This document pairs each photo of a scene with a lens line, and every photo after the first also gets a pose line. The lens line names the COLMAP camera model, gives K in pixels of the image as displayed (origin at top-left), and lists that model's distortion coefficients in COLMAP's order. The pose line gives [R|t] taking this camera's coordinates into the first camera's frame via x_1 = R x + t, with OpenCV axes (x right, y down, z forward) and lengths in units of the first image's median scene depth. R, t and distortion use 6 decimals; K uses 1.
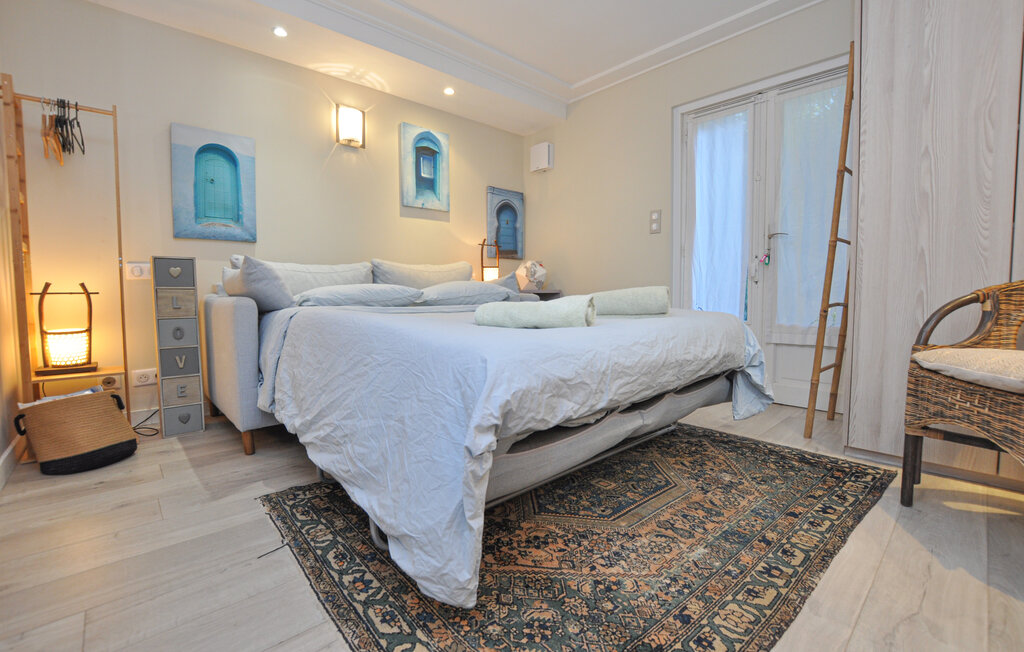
lens RADIAL K [[446.3, 0, 516.0], [0, 446.3, 320.0], [0, 0, 1]] dist [-0.023924, -0.000132]
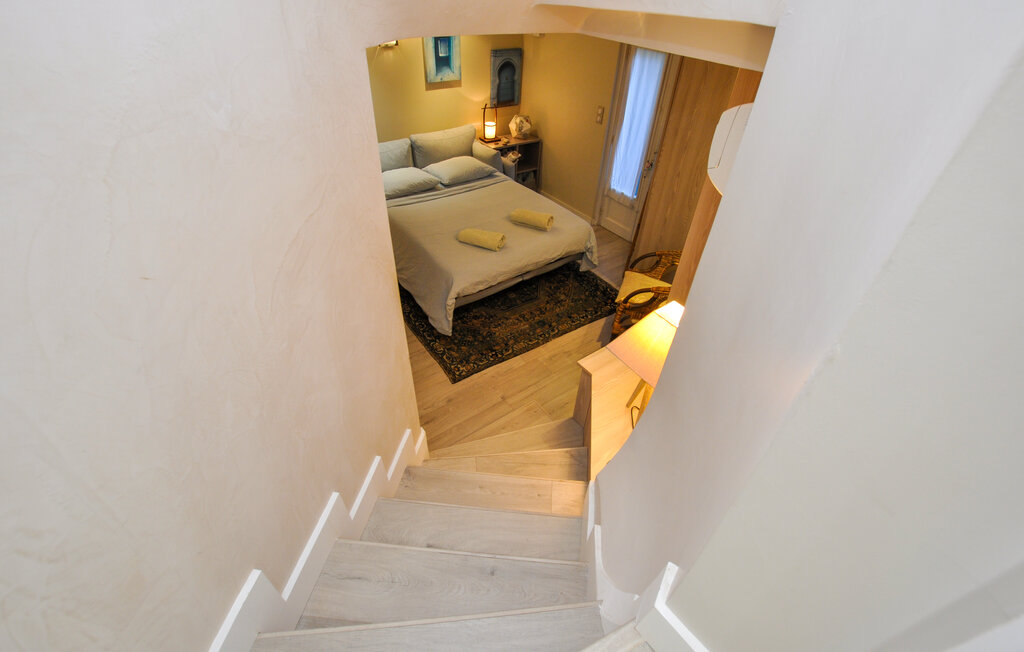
lens RADIAL K [[446.3, 0, 516.0], [0, 446.3, 320.0], [0, 0, 1]] dist [-0.023924, -0.000132]
pose [[0.993077, 0.105262, -0.052134, 0.193448], [-0.055572, 0.812023, 0.580974, -0.515365], [0.103488, -0.574055, 0.812251, -0.593595]]
